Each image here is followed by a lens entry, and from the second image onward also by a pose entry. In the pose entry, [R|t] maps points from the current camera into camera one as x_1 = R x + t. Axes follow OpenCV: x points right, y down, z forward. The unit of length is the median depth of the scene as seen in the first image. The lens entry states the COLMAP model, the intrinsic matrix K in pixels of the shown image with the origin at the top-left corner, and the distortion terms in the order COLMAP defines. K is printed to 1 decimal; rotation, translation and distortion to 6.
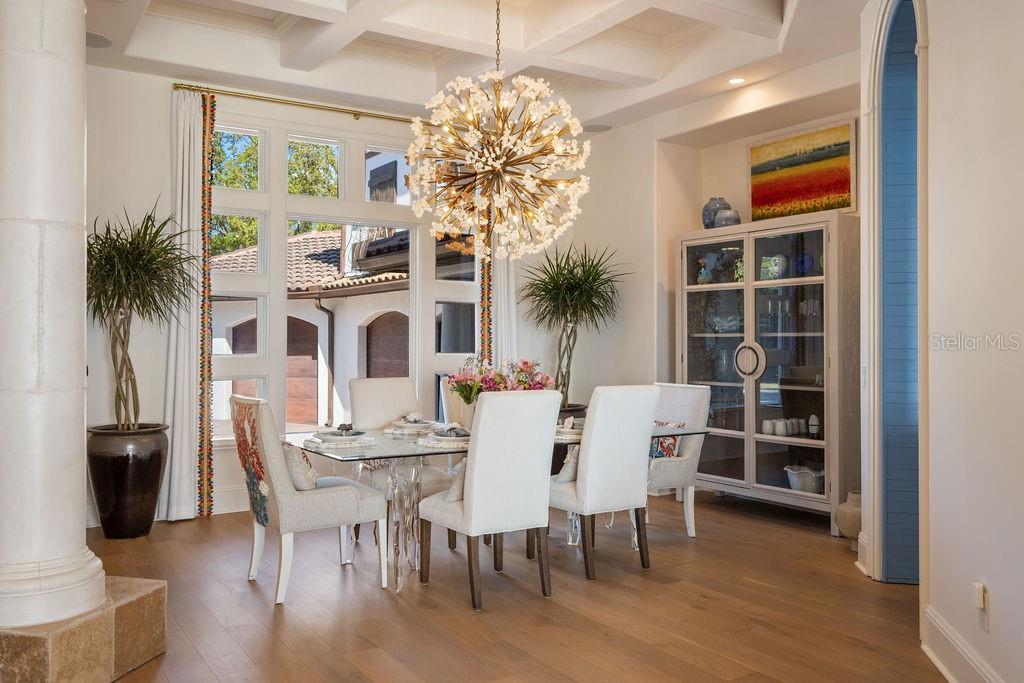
lens RADIAL K [[829.7, 0, 511.1], [0, 829.7, 339.5], [0, 0, 1]] dist [0.000264, -0.000304]
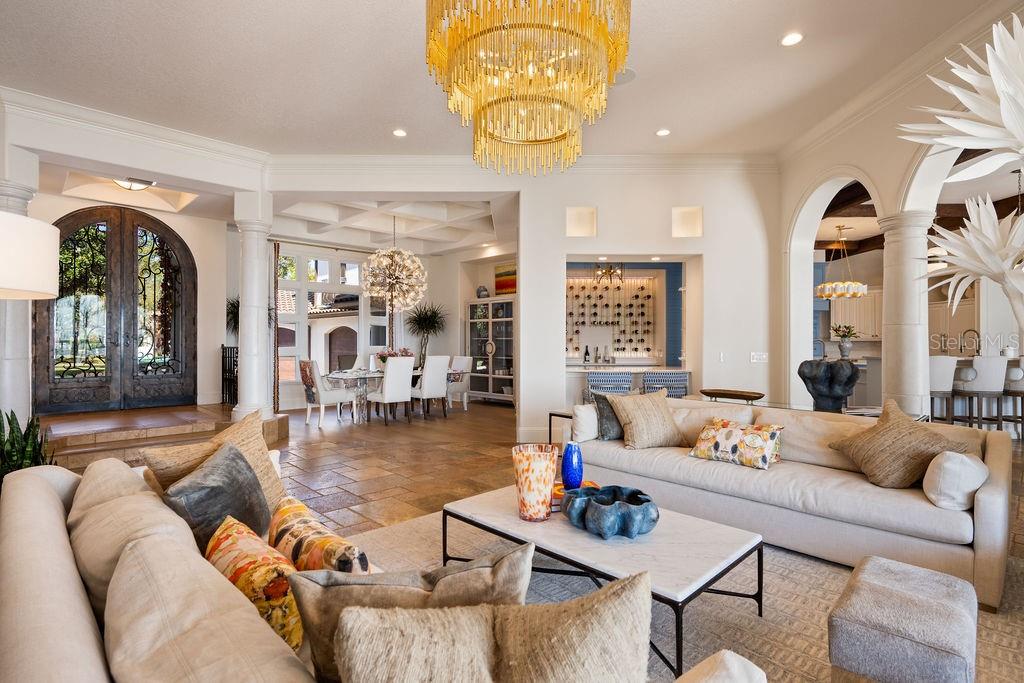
lens RADIAL K [[508.5, 0, 511.0], [0, 508.5, 341.2], [0, 0, 1]] dist [0.002979, 0.000117]
pose [[0.980859, -0.000877, 0.194717, 0.031365], [0.000543, 0.999998, 0.001769, -0.000504], [-0.194719, -0.001630, 0.980858, -0.683336]]
